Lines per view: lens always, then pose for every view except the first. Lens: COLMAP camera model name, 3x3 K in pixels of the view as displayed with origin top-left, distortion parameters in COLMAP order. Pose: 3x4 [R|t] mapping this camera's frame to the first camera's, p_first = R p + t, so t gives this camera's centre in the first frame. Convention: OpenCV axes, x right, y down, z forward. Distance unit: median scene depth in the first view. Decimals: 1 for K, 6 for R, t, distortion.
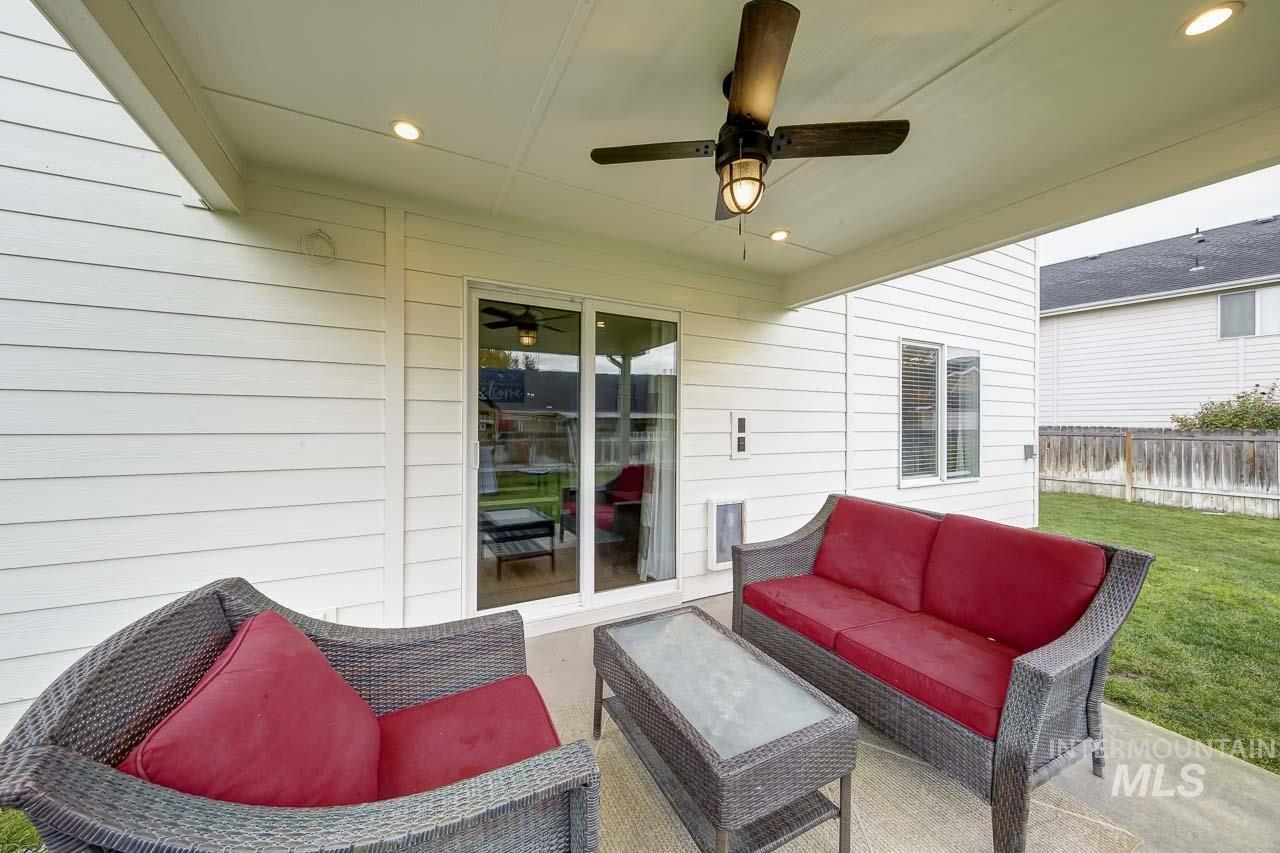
lens RADIAL K [[452.4, 0, 639.7], [0, 452.4, 426.7], [0, 0, 1]] dist [0.002774, 0.000010]
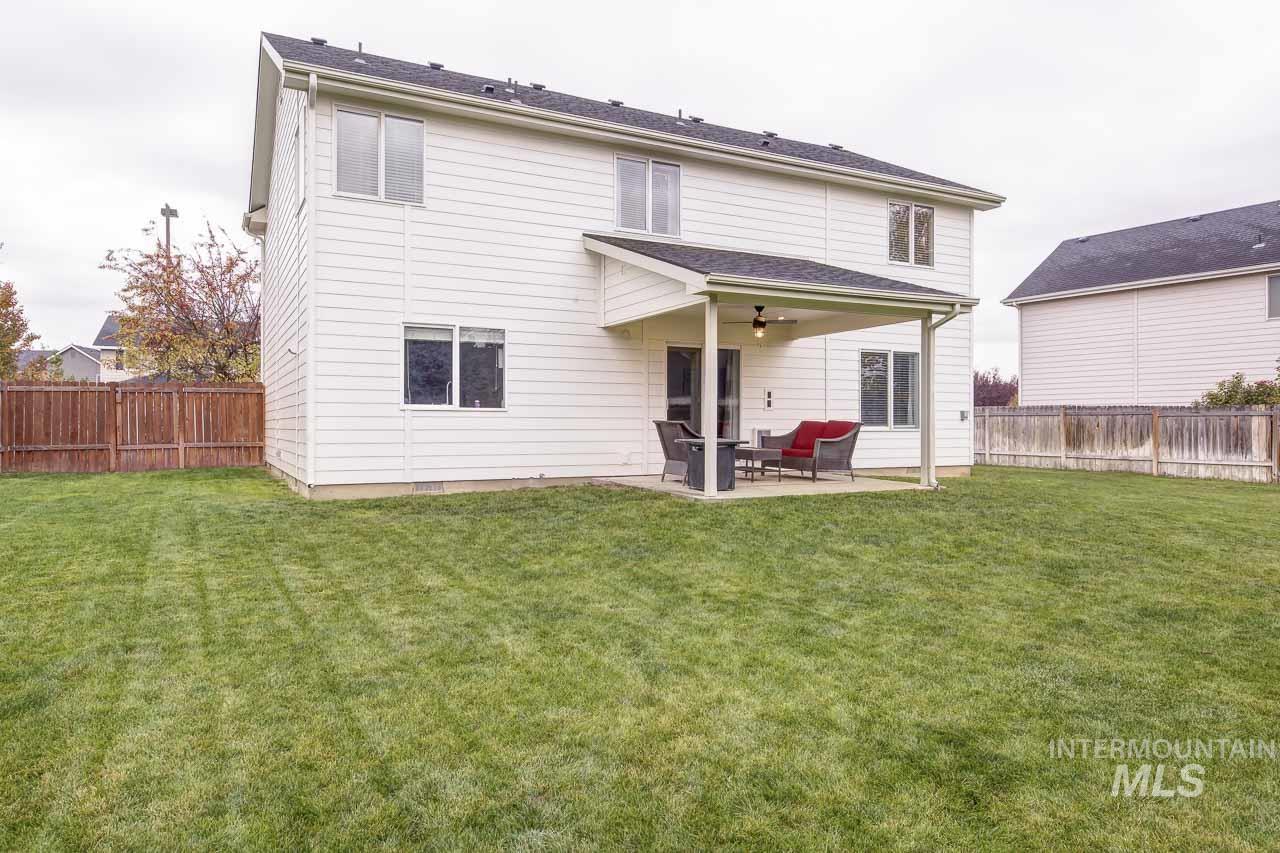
lens RADIAL K [[833.3, 0, 639.1], [0, 833.3, 429.2], [0, 0, 1]] dist [0.004283, 0.001042]
pose [[0.999970, -0.004590, -0.006209, -0.126723], [0.004589, 0.999989, -0.000126, 0.053581], [0.006209, 0.000097, 0.999981, -1.013873]]
